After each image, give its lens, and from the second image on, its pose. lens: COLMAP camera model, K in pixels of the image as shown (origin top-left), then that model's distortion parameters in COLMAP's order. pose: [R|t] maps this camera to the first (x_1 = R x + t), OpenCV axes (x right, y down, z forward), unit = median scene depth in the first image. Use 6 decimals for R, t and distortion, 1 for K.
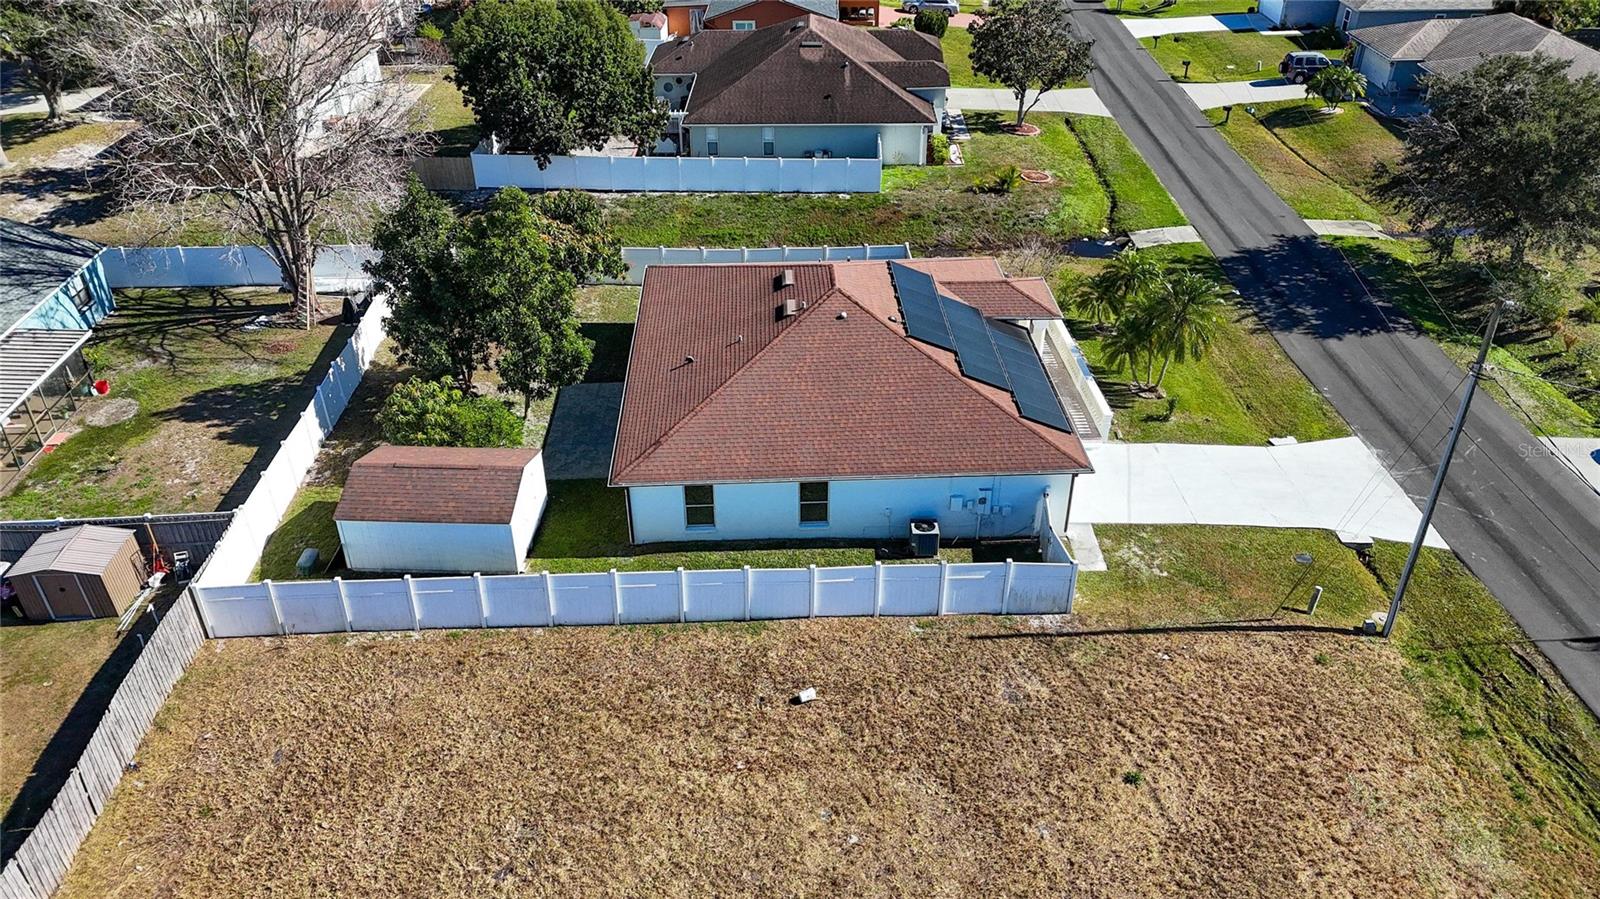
lens RADIAL K [[1172.7, 0, 800.0], [0, 1172.7, 449.5], [0, 0, 1]] dist [0.092856, -0.088731]
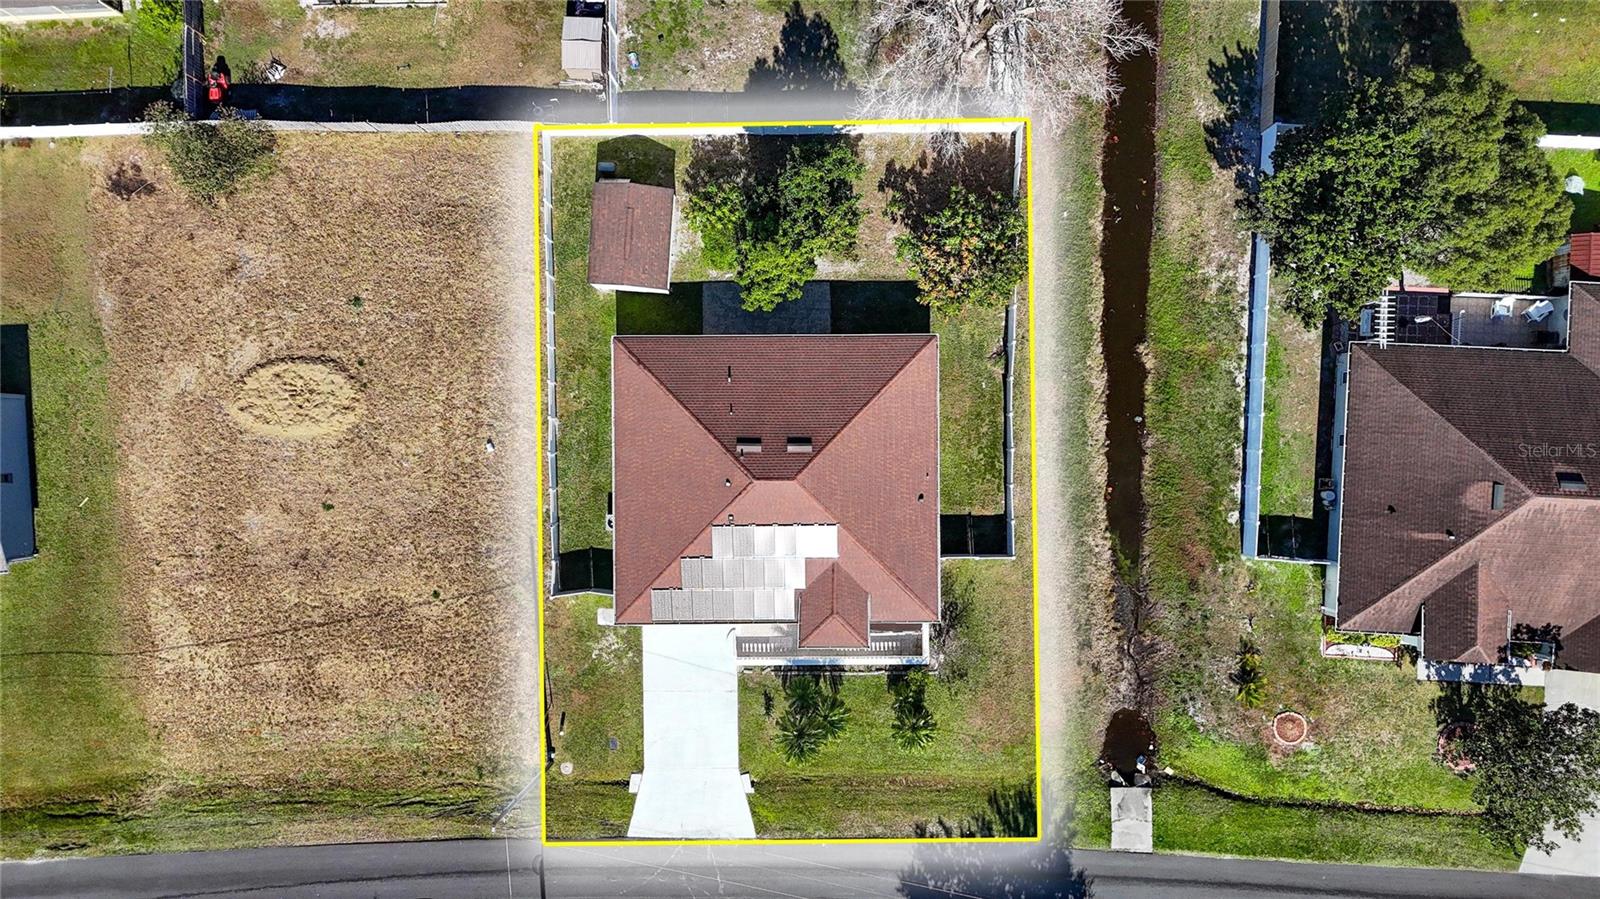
lens RADIAL K [[1172.7, 0, 800.0], [0, 1172.7, 449.5], [0, 0, 1]] dist [0.092856, -0.088731]
pose [[-0.037347, 0.999249, 0.010313, -0.015282], [-0.527784, -0.028487, 0.848901, -0.888723], [0.848557, 0.026261, 0.528451, 0.192564]]
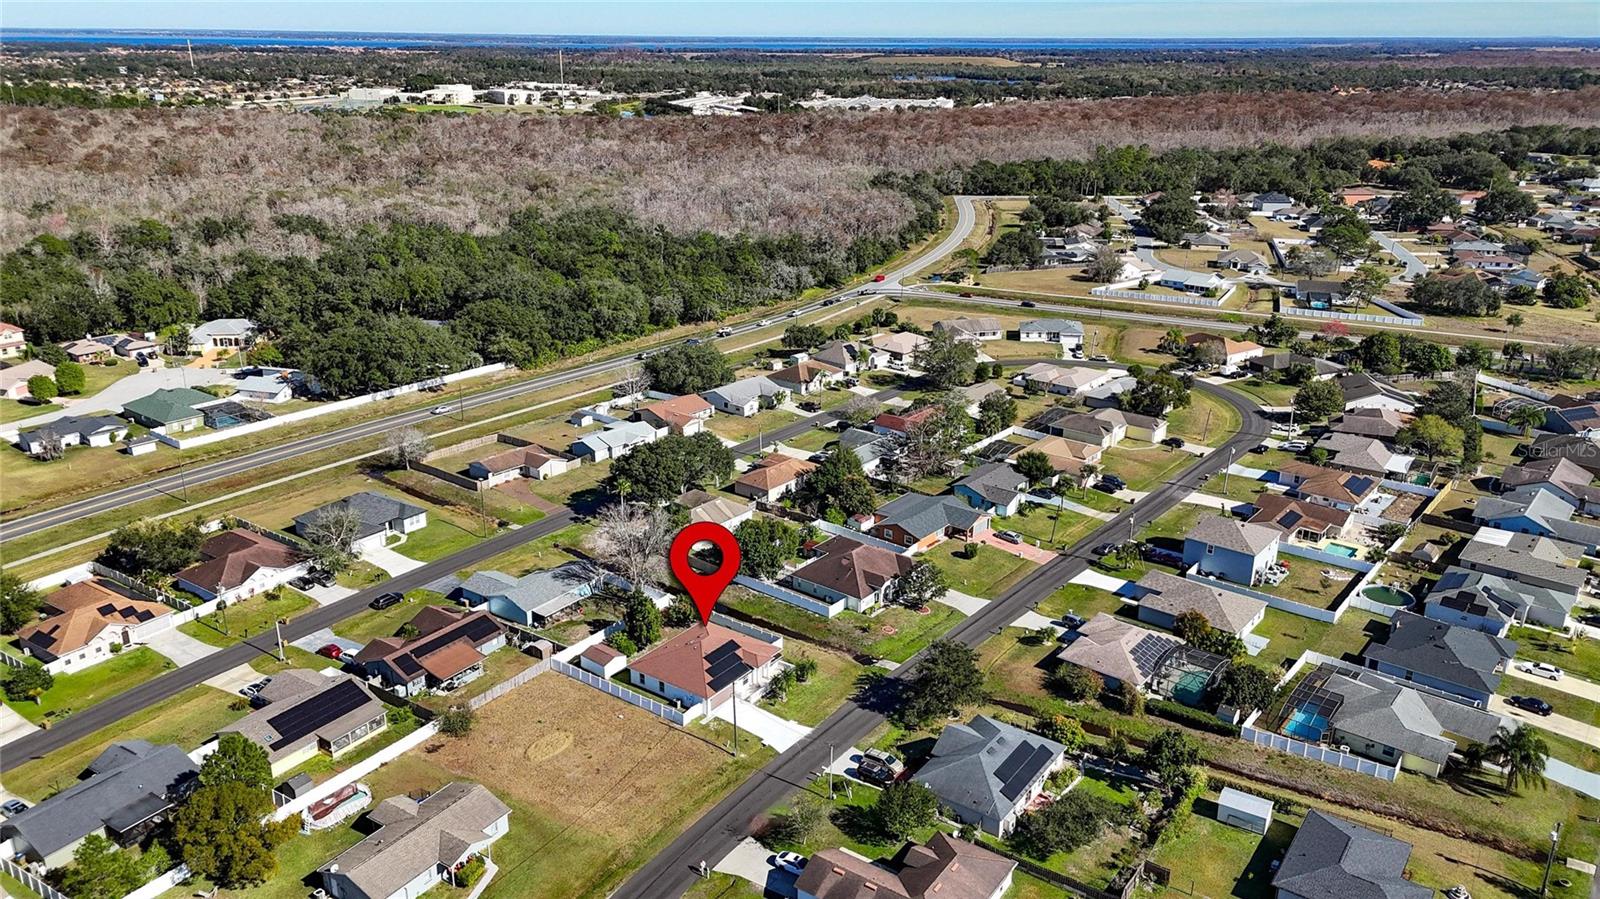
lens RADIAL K [[1172.7, 0, 800.0], [0, 1172.7, 449.5], [0, 0, 1]] dist [0.092856, -0.088731]
pose [[0.789449, 0.216794, -0.574257, 1.607801], [-0.339691, 0.933535, -0.114555, -0.264744], [0.511254, 0.285505, 0.810621, -1.479033]]
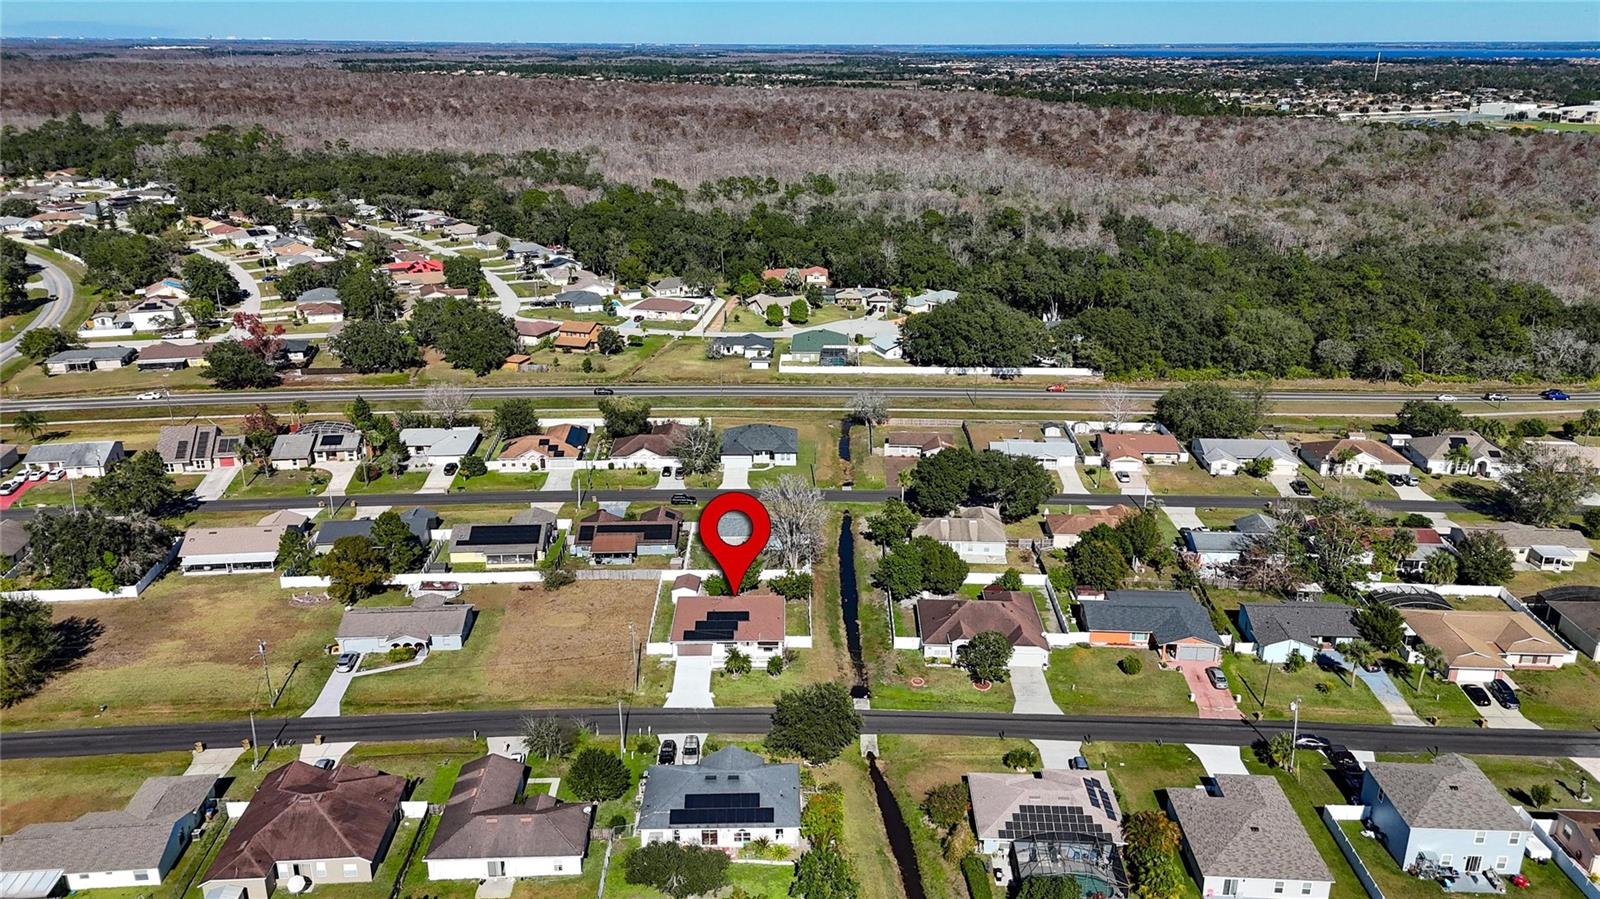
lens RADIAL K [[1172.7, 0, 800.0], [0, 1172.7, 449.5], [0, 0, 1]] dist [0.092856, -0.088731]
pose [[-0.028912, 0.334263, -0.942036, 2.571706], [-0.535437, 0.790641, 0.296976, -1.321494], [0.844080, 0.512987, 0.156118, 0.177390]]
